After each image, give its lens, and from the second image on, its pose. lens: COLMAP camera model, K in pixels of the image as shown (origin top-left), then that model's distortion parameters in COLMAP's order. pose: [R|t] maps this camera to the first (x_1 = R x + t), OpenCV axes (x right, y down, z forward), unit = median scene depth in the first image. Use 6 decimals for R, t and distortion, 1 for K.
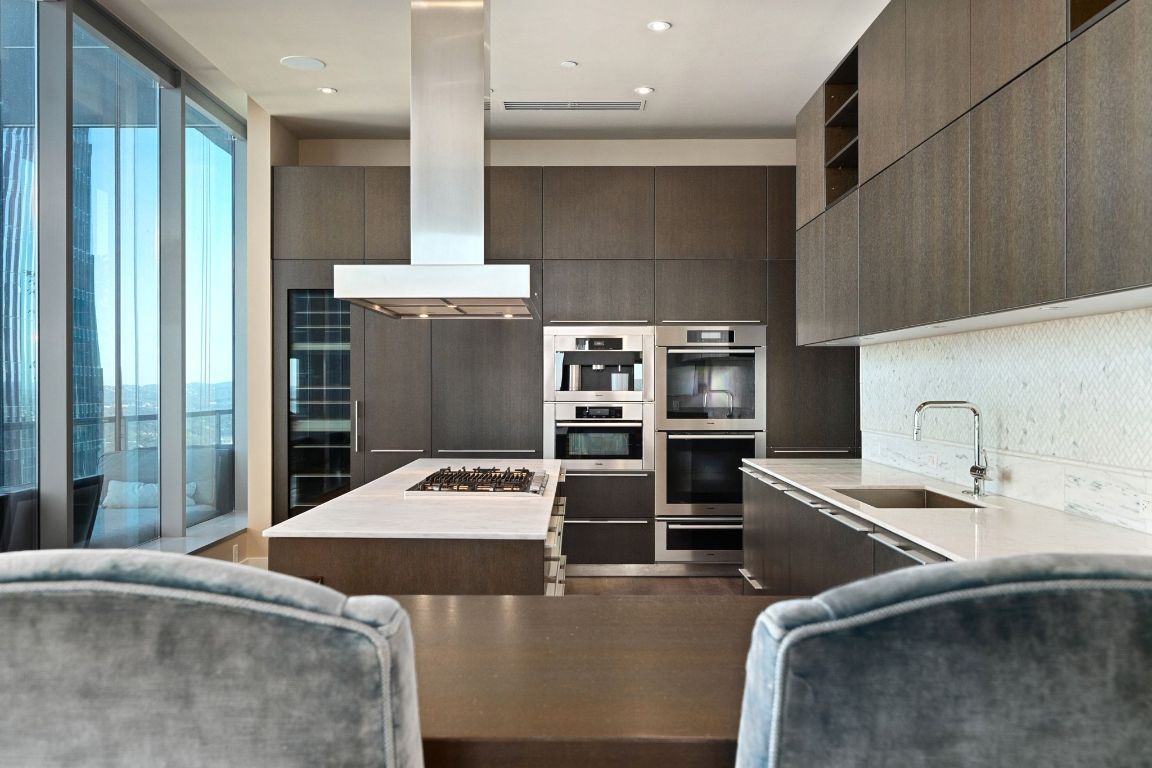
lens RADIAL K [[850.7, 0, 576.0], [0, 850.7, 384.0], [0, 0, 1]] dist [-0.000871, 0.001216]
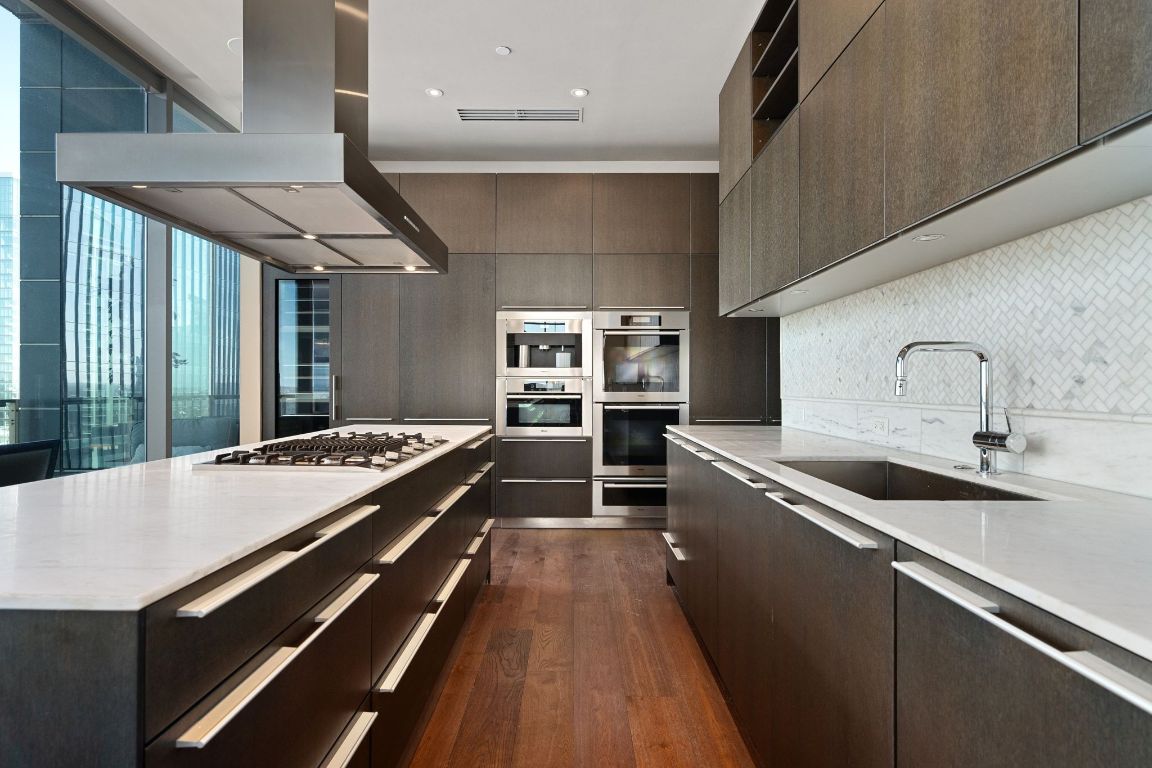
lens RADIAL K [[516.8, 0, 576.0], [0, 516.8, 384.0], [0, 0, 1]] dist [-0.000084, -0.000152]
pose [[0.999977, 0.002607, 0.006246, 0.068930], [-0.002610, 0.999997, 0.000434, 0.031466], [-0.006245, -0.000450, 0.999980, 0.314617]]
